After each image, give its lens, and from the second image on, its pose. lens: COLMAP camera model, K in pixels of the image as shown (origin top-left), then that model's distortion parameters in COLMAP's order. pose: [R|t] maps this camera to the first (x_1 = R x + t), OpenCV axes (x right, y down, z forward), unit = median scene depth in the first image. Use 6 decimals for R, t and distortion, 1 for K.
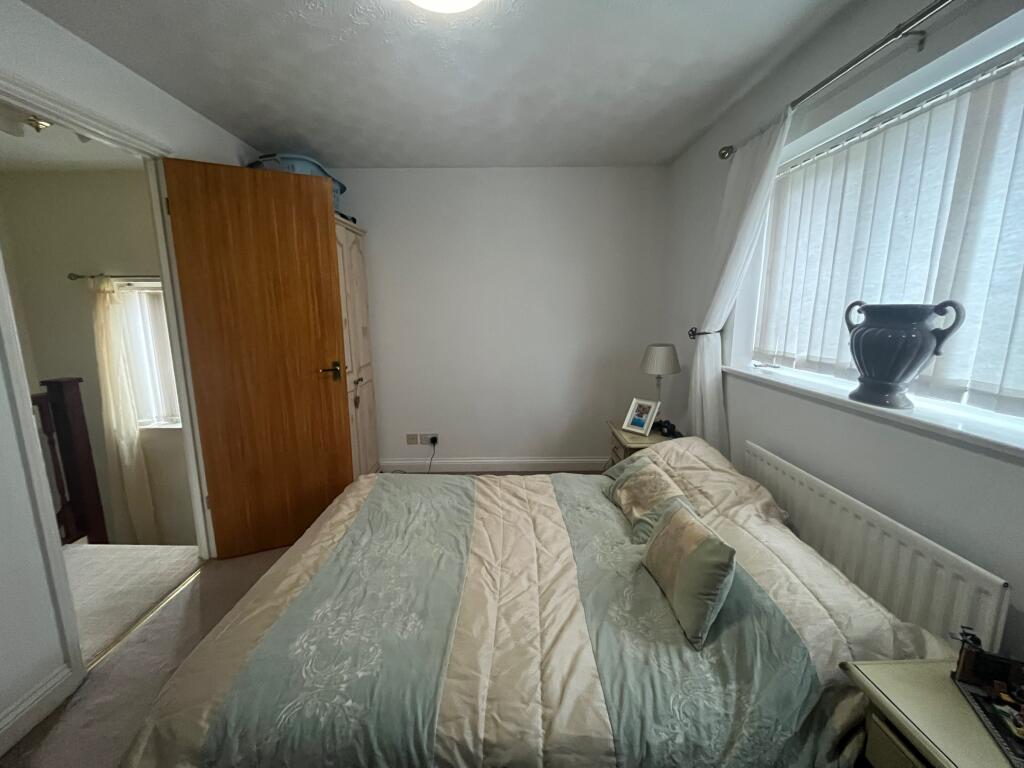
lens RADIAL K [[412.3, 0, 507.0], [0, 412.3, 379.0], [0, 0, 1]] dist [-0.004489, 0.000383]
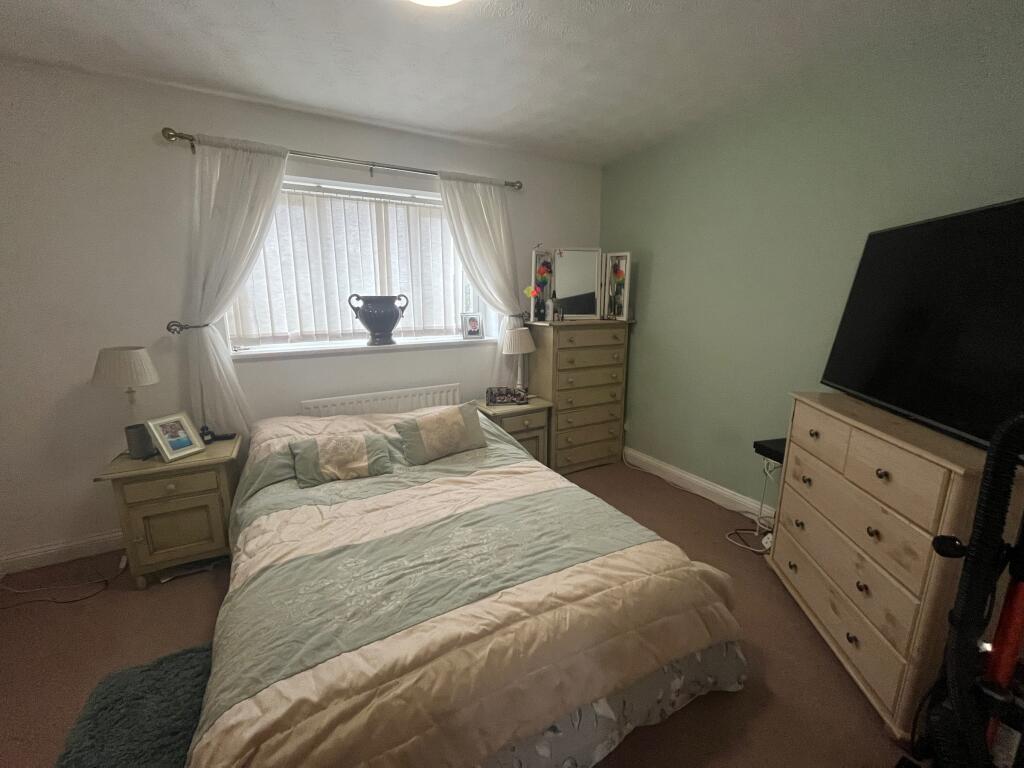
lens RADIAL K [[412.3, 0, 507.0], [0, 412.3, 379.0], [0, 0, 1]] dist [-0.004489, 0.000383]
pose [[-0.477021, -0.160193, 0.864170, -1.087608], [0.161044, 0.950670, 0.265124, -0.204383], [-0.864011, 0.265639, -0.427692, 1.280938]]
